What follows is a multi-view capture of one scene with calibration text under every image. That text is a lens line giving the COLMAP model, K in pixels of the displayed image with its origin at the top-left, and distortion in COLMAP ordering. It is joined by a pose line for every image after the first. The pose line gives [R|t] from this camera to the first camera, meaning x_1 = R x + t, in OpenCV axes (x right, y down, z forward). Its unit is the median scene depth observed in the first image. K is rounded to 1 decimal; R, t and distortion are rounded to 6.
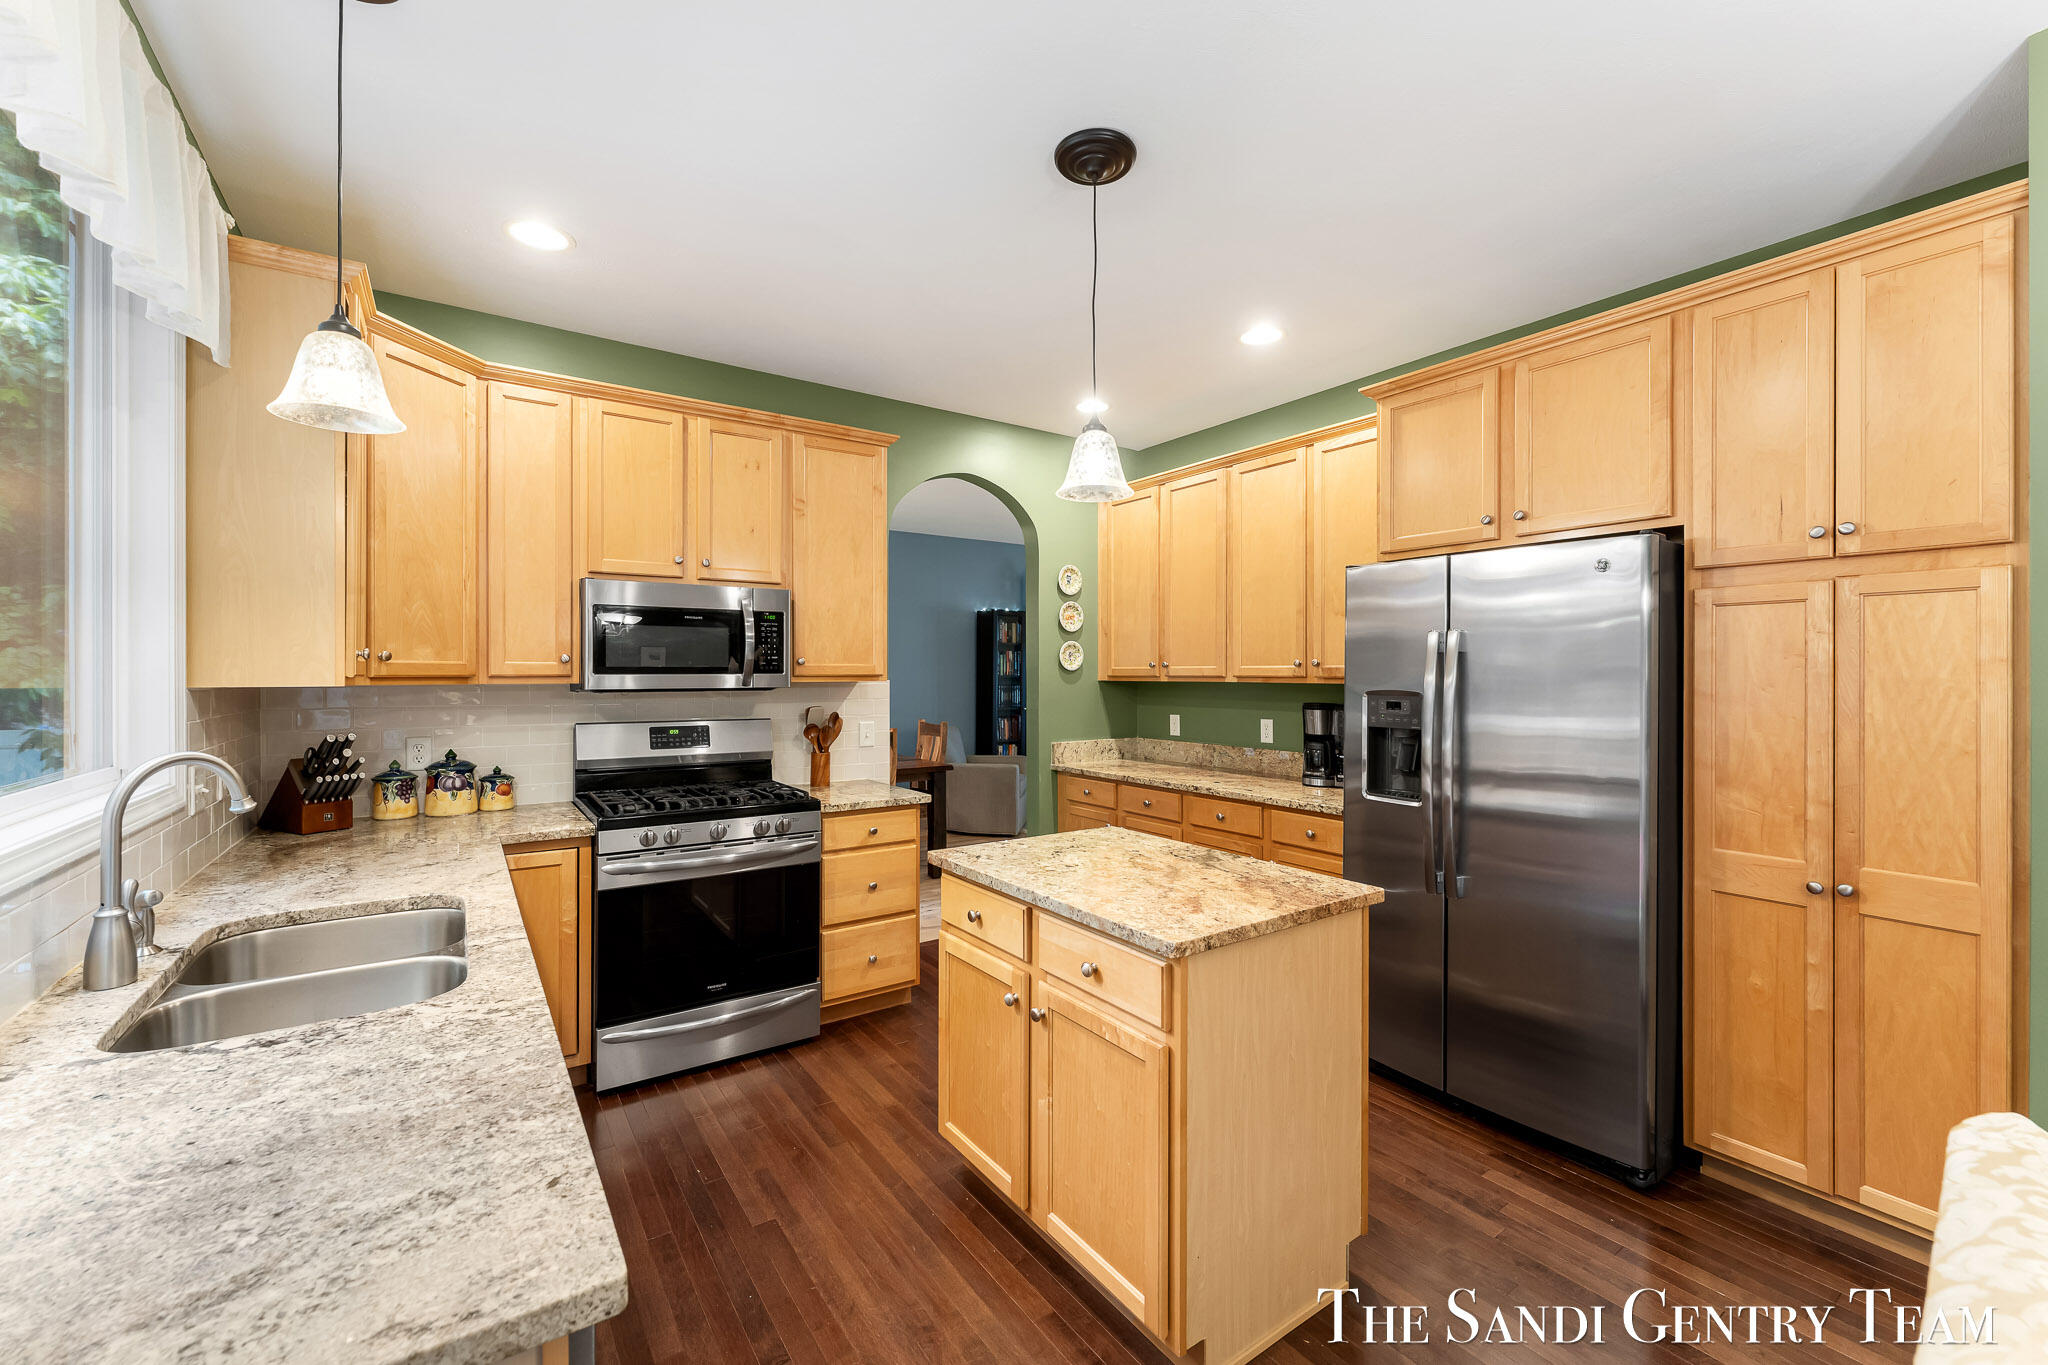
lens RADIAL K [[816.8, 0, 1026.2], [0, 816.8, 675.2], [0, 0, 1]] dist [-0.000281, 0.000162]
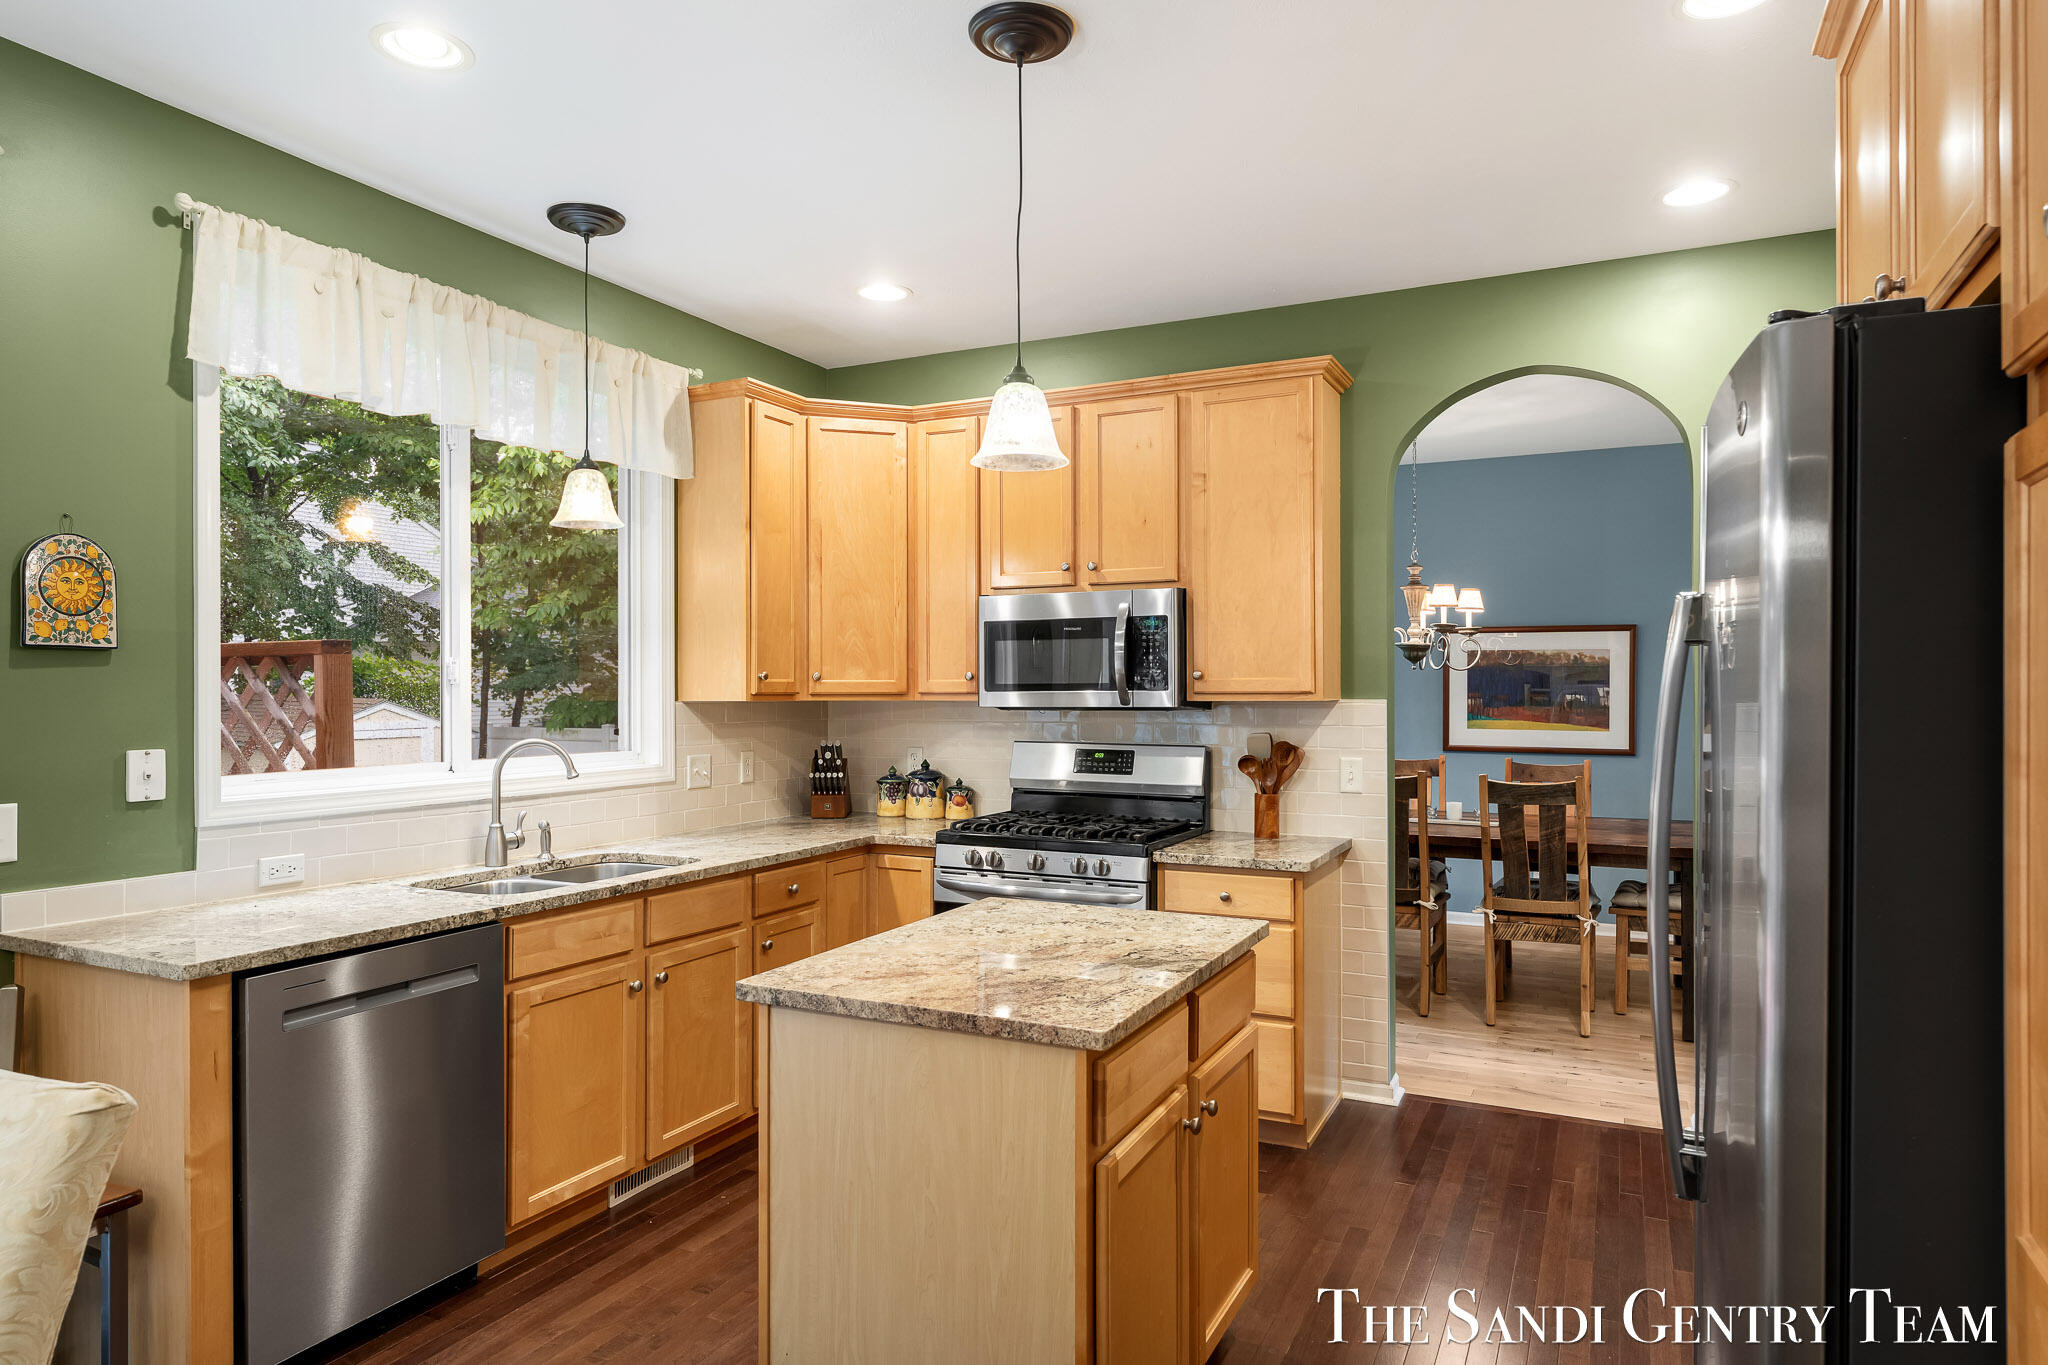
lens RADIAL K [[1217.1, 0, 1031.1], [0, 1217.1, 687.5], [0, 0, 1]] dist [0.000462, -0.000574]
pose [[0.497117, -0.002463, -0.867680, 0.799840], [0.000538, 0.999997, -0.002530, -0.001975], [0.867684, 0.000791, 0.497116, 0.311794]]
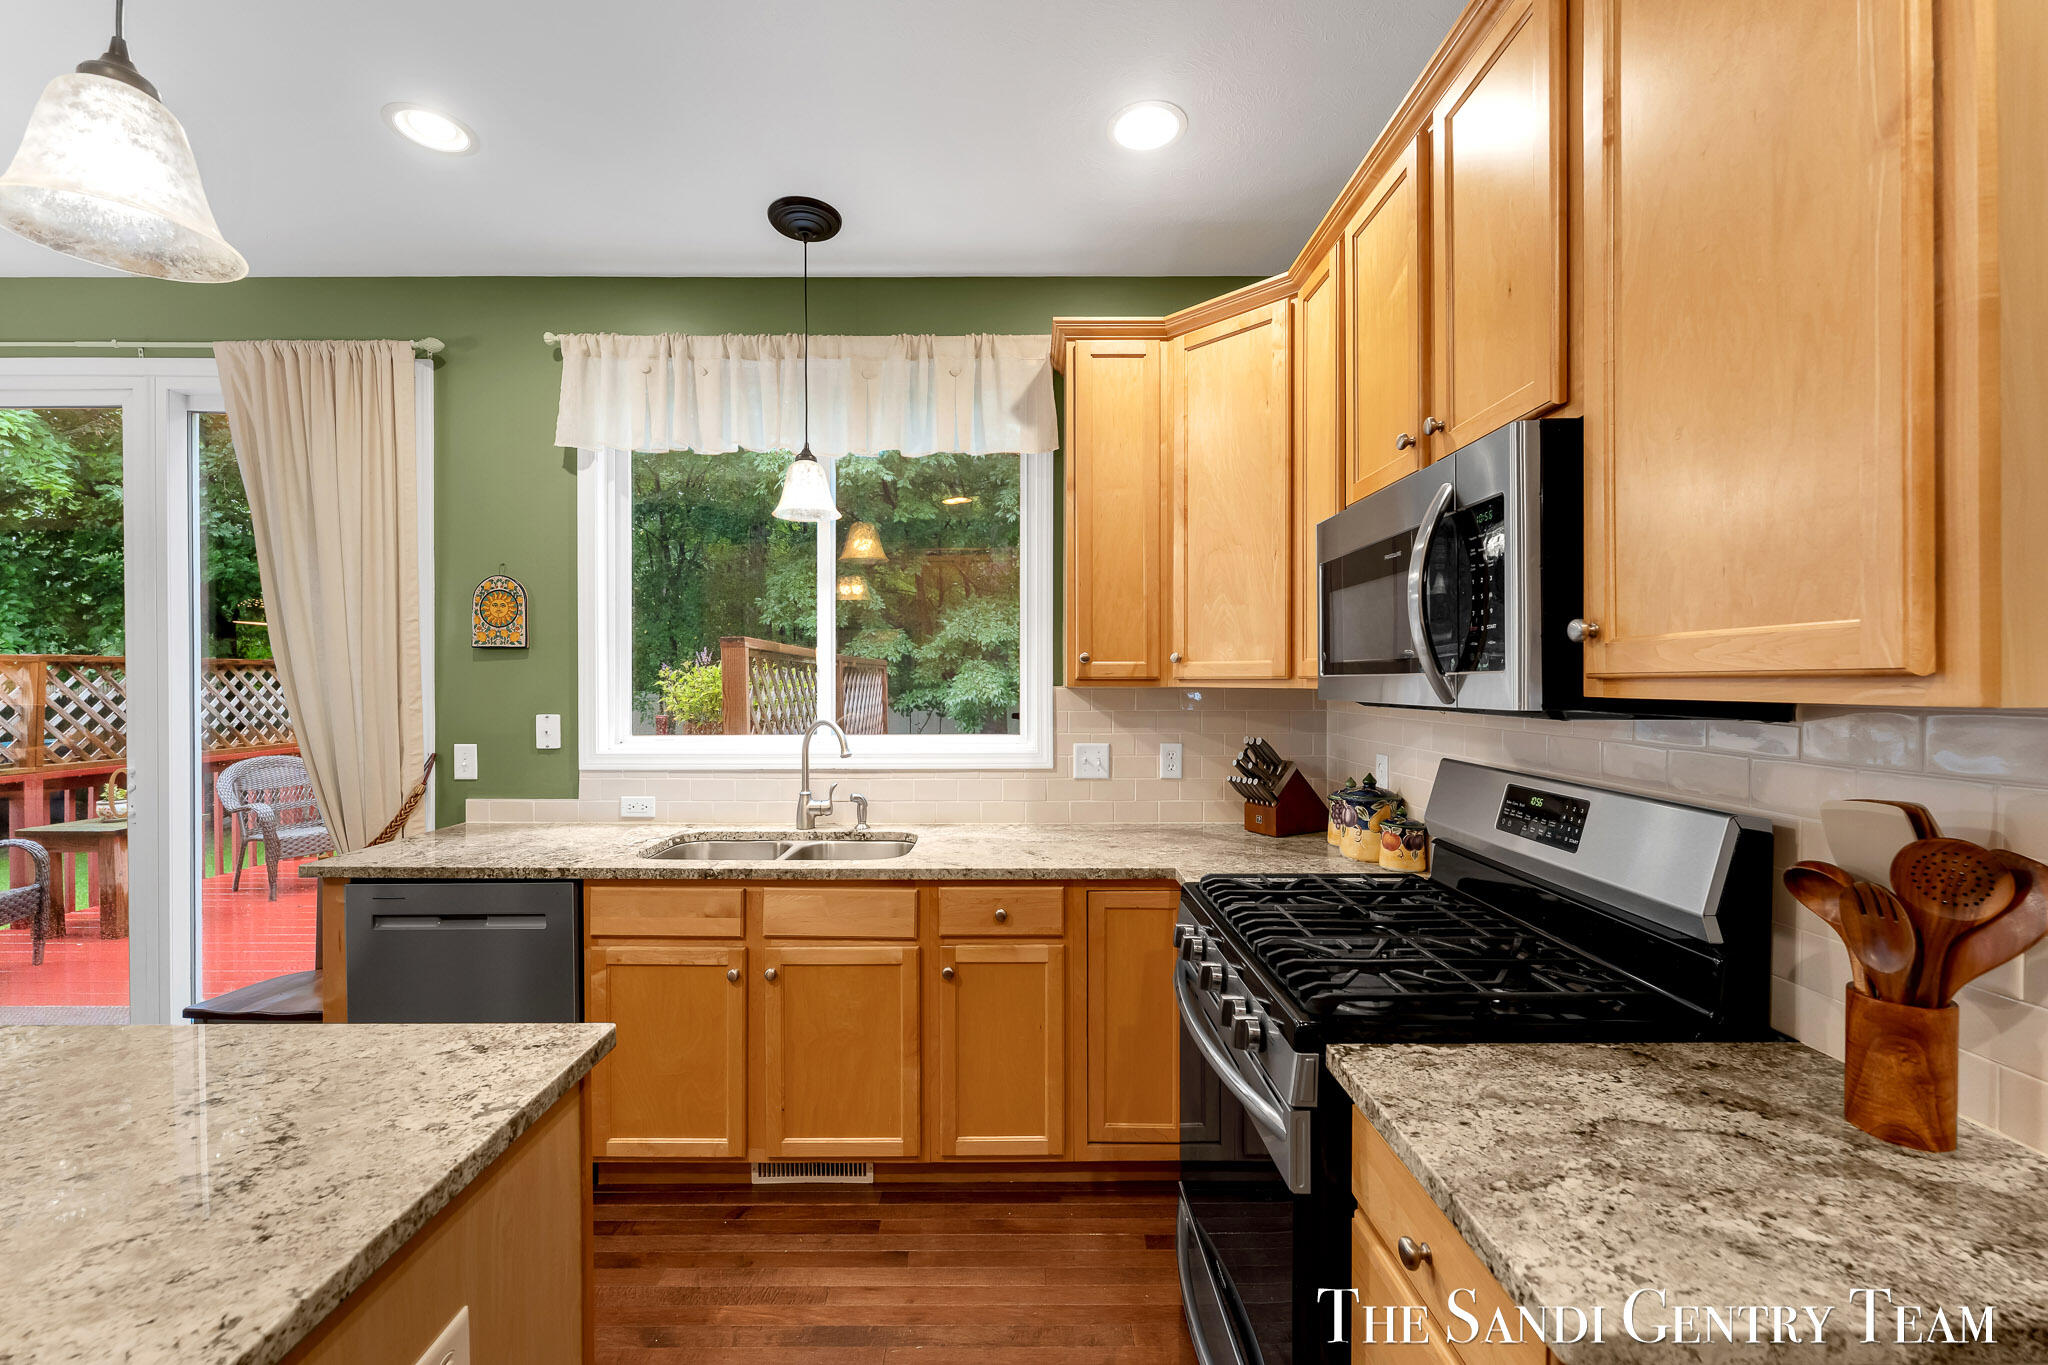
lens RADIAL K [[816.8, 0, 1025.7], [0, 816.8, 684.5], [0, 0, 1]] dist [-0.000281, 0.000162]
pose [[-0.560070, 0.004922, -0.828431, 0.115912], [-0.000440, 0.999980, 0.006239, 0.002539], [0.828445, 0.003859, -0.560057, 1.175873]]
